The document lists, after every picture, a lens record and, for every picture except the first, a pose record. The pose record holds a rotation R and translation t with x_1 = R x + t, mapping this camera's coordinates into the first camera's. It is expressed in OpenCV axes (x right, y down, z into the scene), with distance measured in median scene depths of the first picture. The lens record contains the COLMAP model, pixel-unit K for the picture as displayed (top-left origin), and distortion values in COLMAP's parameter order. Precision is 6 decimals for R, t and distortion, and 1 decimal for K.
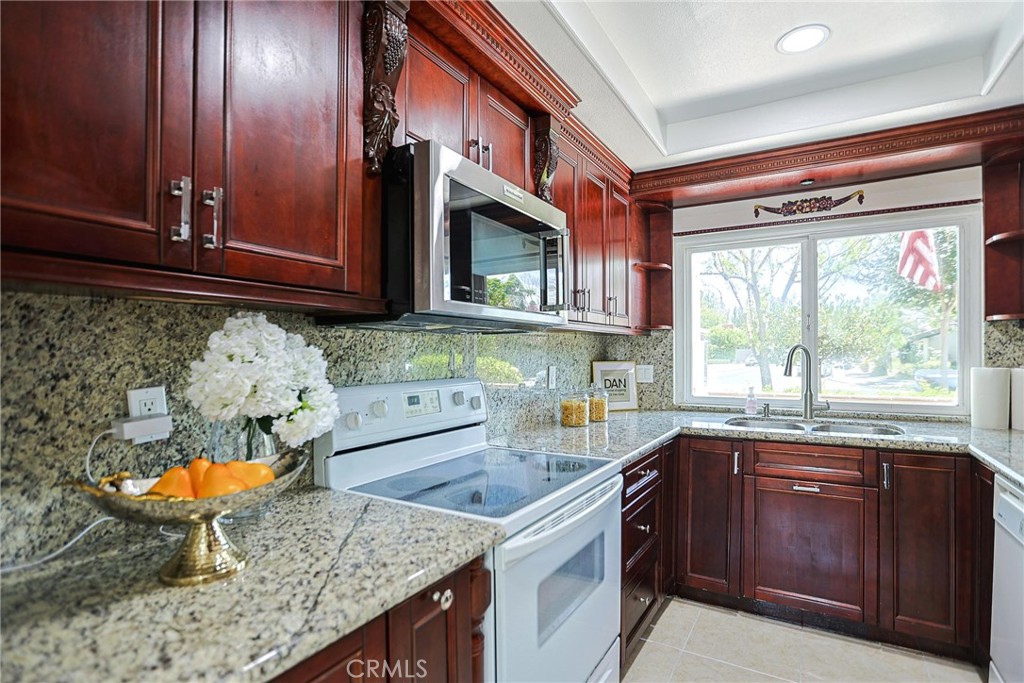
lens RADIAL K [[492.3, 0, 512.5], [0, 492.3, 350.4], [0, 0, 1]] dist [-0.029156, 0.000996]
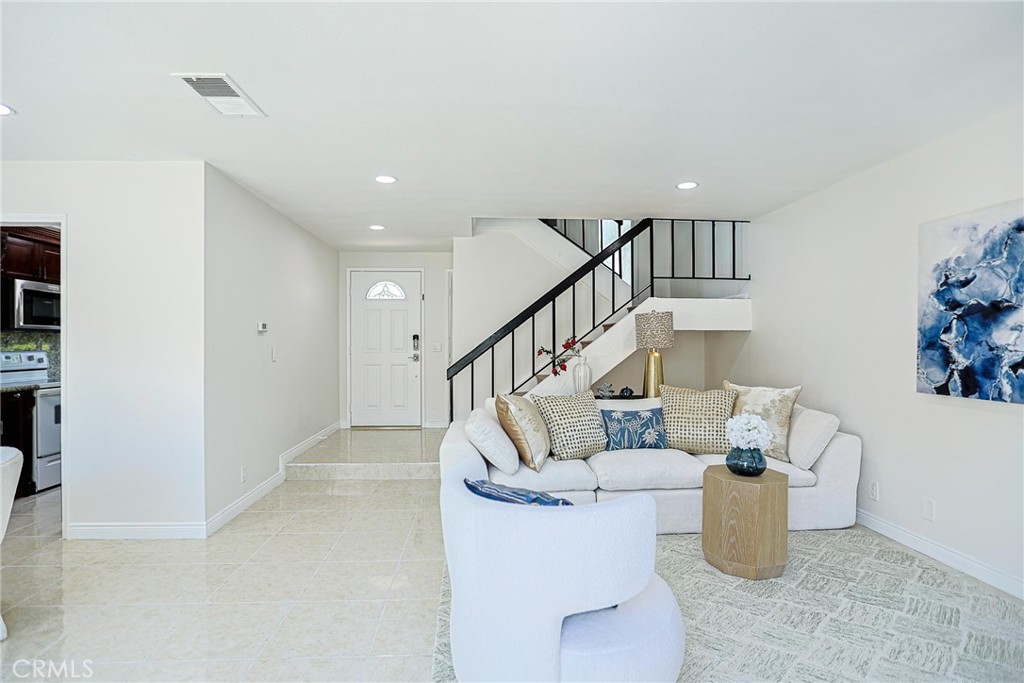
lens RADIAL K [[492.3, 0, 523.1], [0, 492.3, 342.0], [0, 0, 1]] dist [-0.029156, 0.000996]
pose [[0.808098, 0.006554, 0.589011, 0.495146], [-0.004711, 0.999978, -0.004663, 0.011792], [-0.589029, 0.000994, 0.808111, -2.527845]]
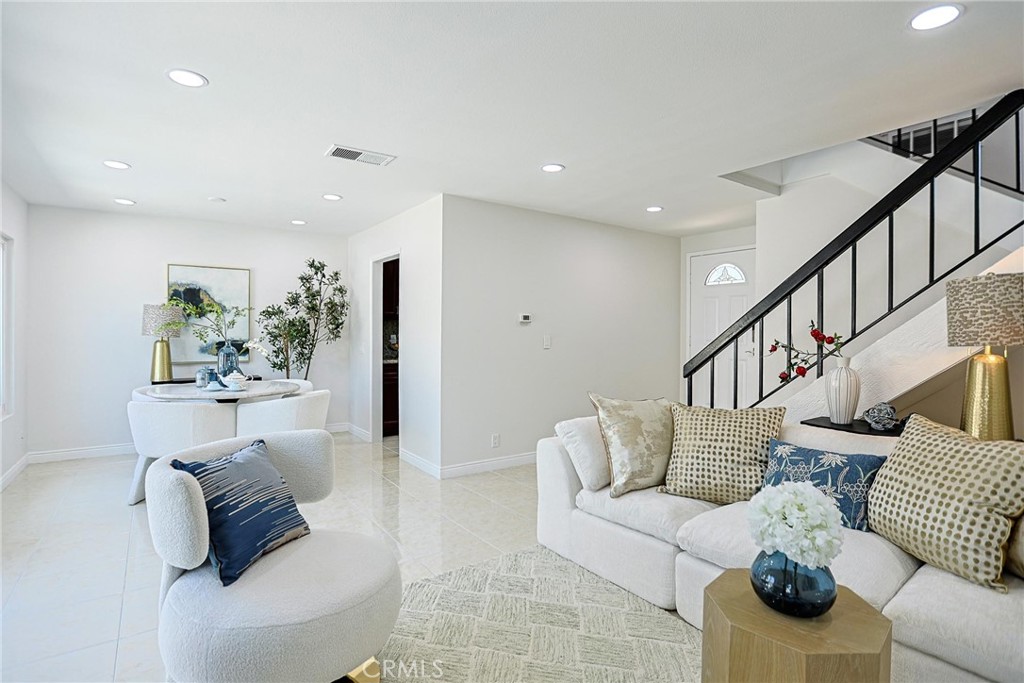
lens RADIAL K [[524.0, 0, 521.4], [0, 524.0, 337.0], [0, 0, 1]] dist [-0.022838, 0.000290]
pose [[0.921783, 0.016847, -0.387339, 1.951261], [-0.014728, 0.999856, 0.008437, 0.011800], [0.387426, -0.002072, 0.921899, -2.588357]]
